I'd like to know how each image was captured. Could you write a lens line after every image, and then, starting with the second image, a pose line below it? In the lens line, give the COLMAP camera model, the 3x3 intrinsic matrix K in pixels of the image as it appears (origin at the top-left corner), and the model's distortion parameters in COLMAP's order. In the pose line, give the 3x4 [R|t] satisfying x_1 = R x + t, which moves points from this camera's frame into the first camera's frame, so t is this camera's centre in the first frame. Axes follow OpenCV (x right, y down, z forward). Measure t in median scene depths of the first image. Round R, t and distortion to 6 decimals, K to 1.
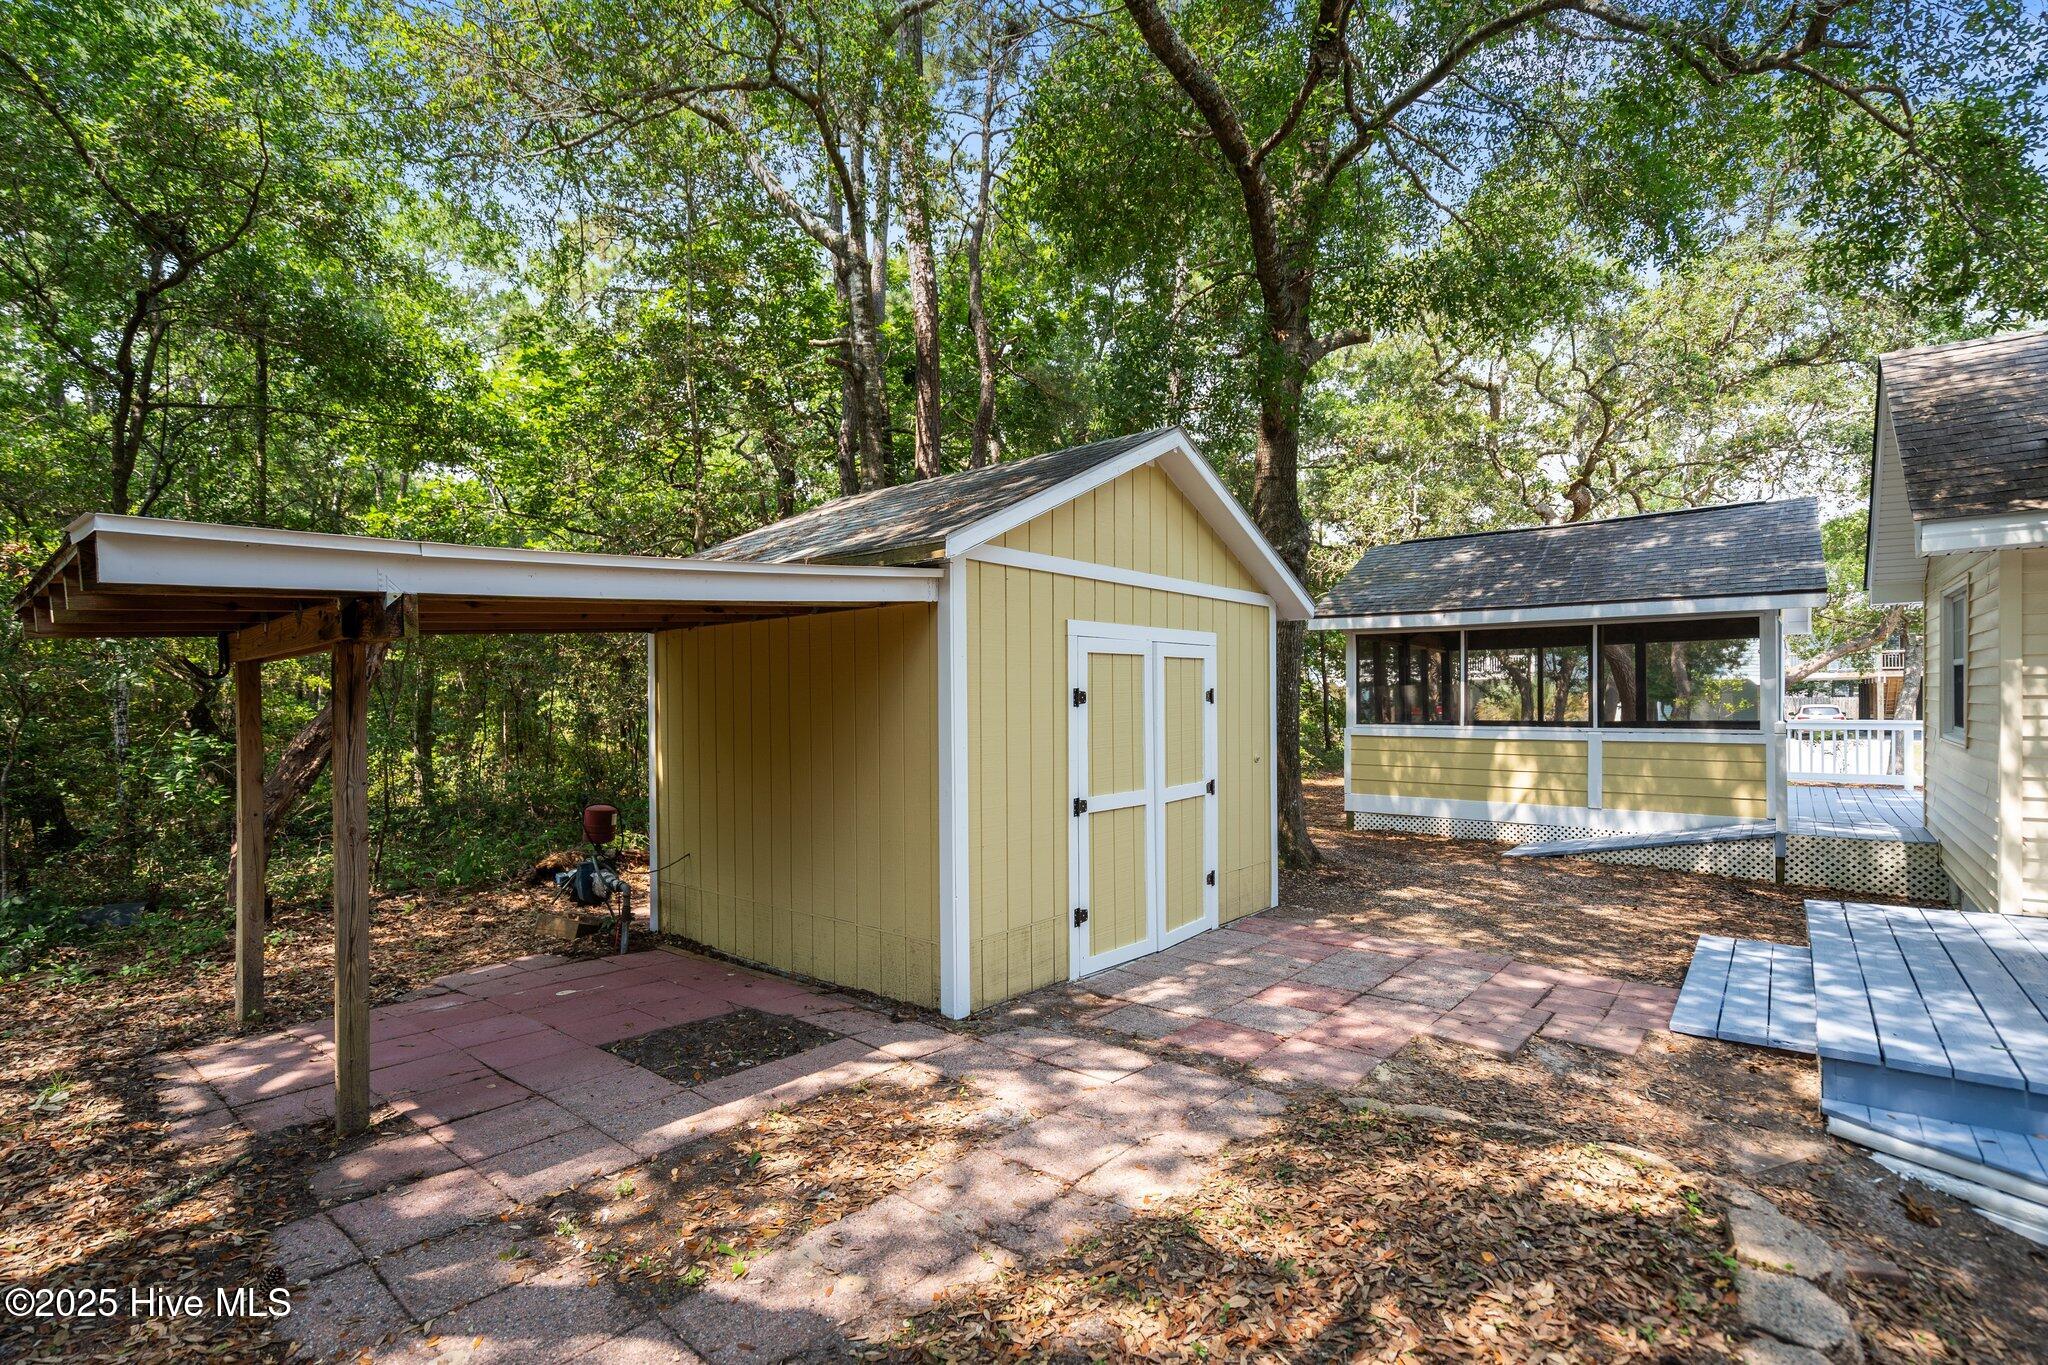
lens RADIAL K [[938.8, 0, 1004.0], [0, 938.8, 700.2], [0, 0, 1]] dist [-0.003704, 0.002041]
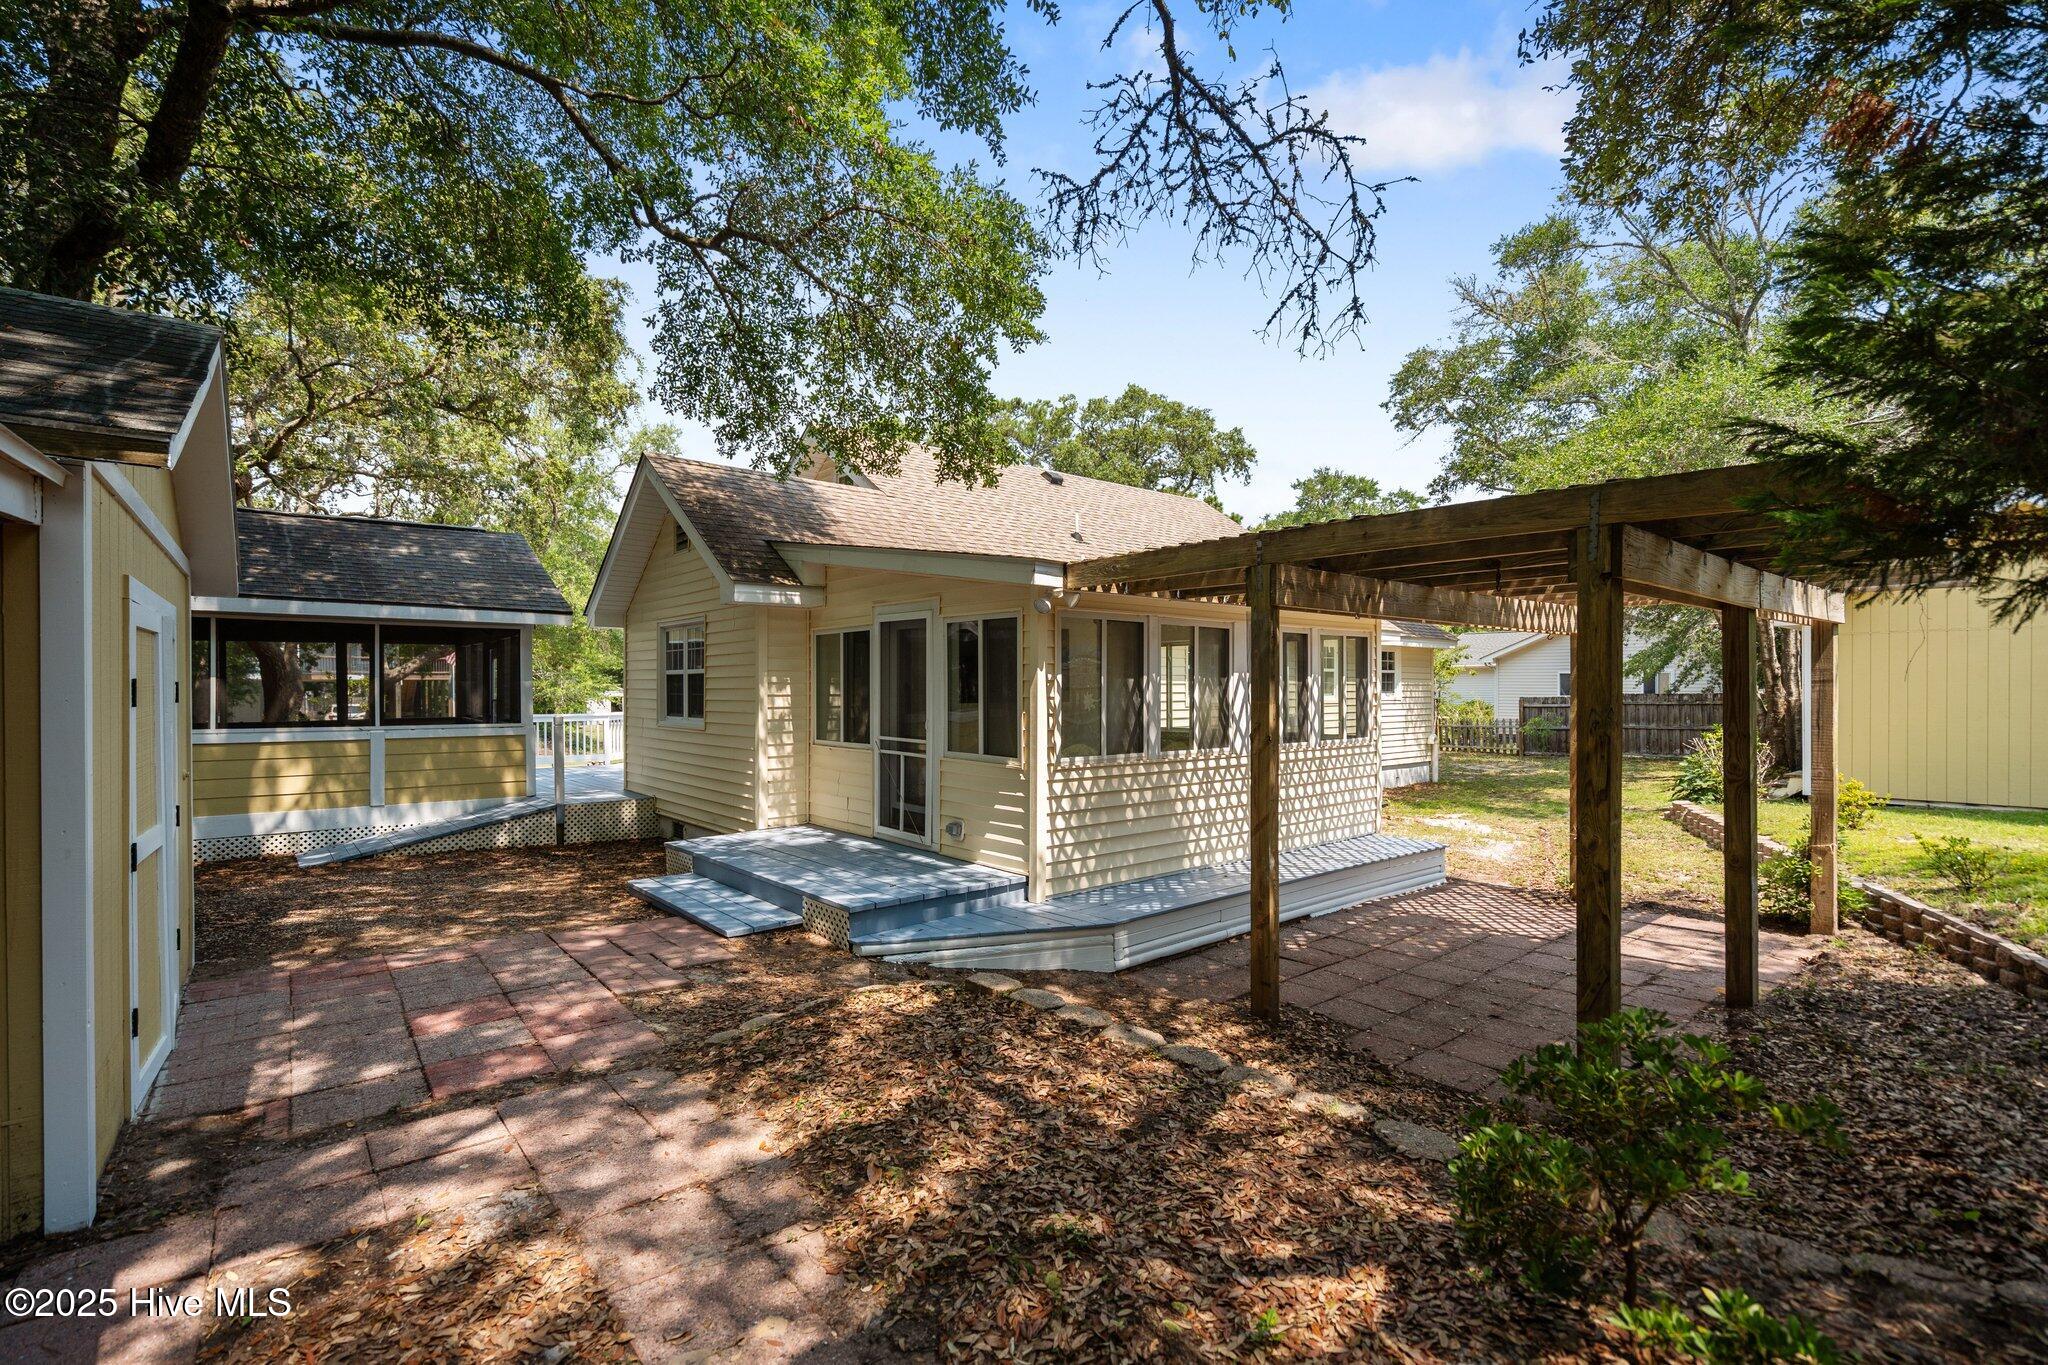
lens RADIAL K [[938.8, 0, 1013.7], [0, 938.8, 685.0], [0, 0, 1]] dist [-0.003704, 0.002041]
pose [[0.198460, 0.013650, 0.980014, -0.573898], [0.002159, 0.999894, -0.014364, 0.004110], [-0.980107, 0.004967, 0.198409, 0.324487]]
